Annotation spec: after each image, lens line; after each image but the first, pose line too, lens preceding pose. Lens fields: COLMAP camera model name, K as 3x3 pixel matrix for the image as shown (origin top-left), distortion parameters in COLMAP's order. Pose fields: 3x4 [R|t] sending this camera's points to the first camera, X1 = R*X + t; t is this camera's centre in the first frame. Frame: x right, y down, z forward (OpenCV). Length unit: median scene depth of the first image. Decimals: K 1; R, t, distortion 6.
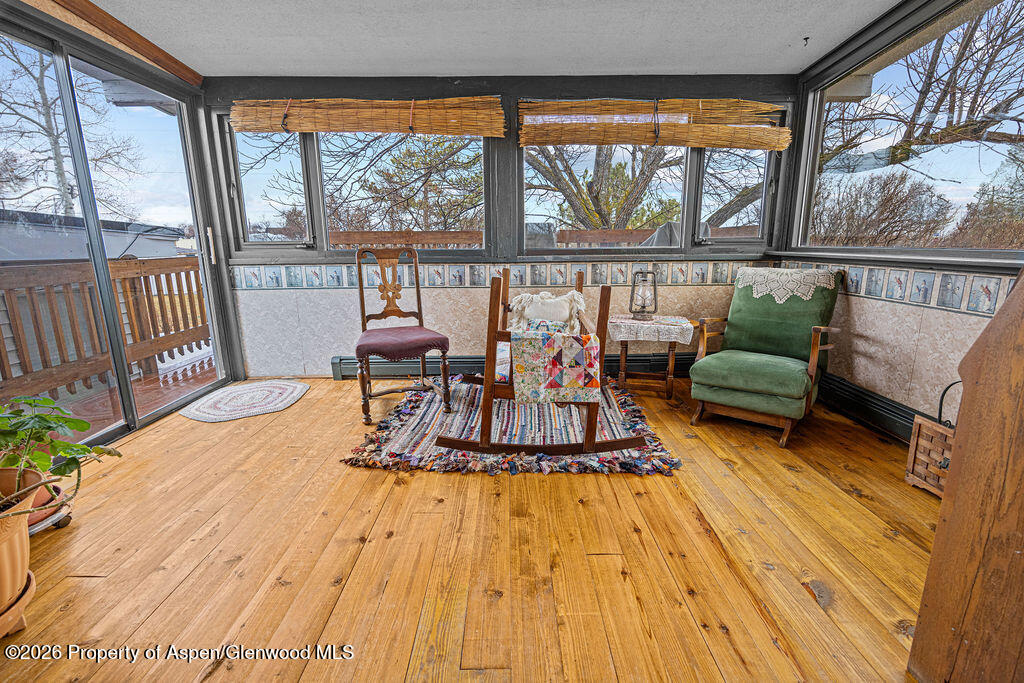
lens RADIAL K [[451.6, 0, 512.0], [0, 451.6, 341.5], [0, 0, 1]] dist [-0.010381, -0.000001]
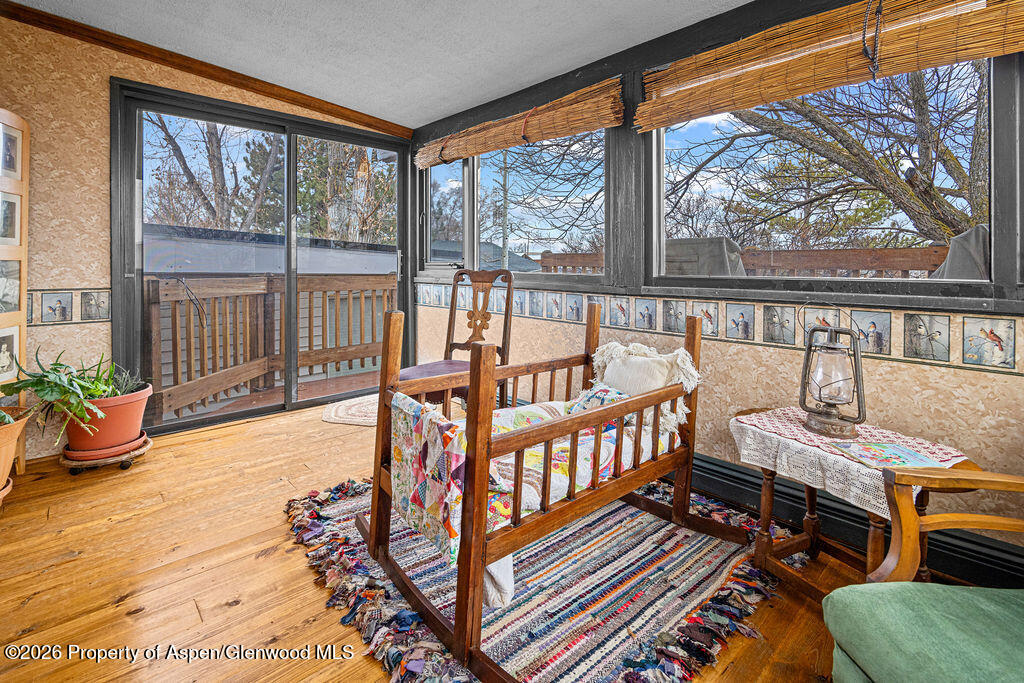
lens RADIAL K [[463.7, 0, 513.0], [0, 463.7, 270.5], [0, 0, 1]] dist [-0.013012, -0.000197]
pose [[0.686481, 0.018991, -0.726900, 0.419127], [-0.170642, 0.975950, -0.135657, -0.092803], [0.706842, 0.217165, 0.673212, 0.426780]]
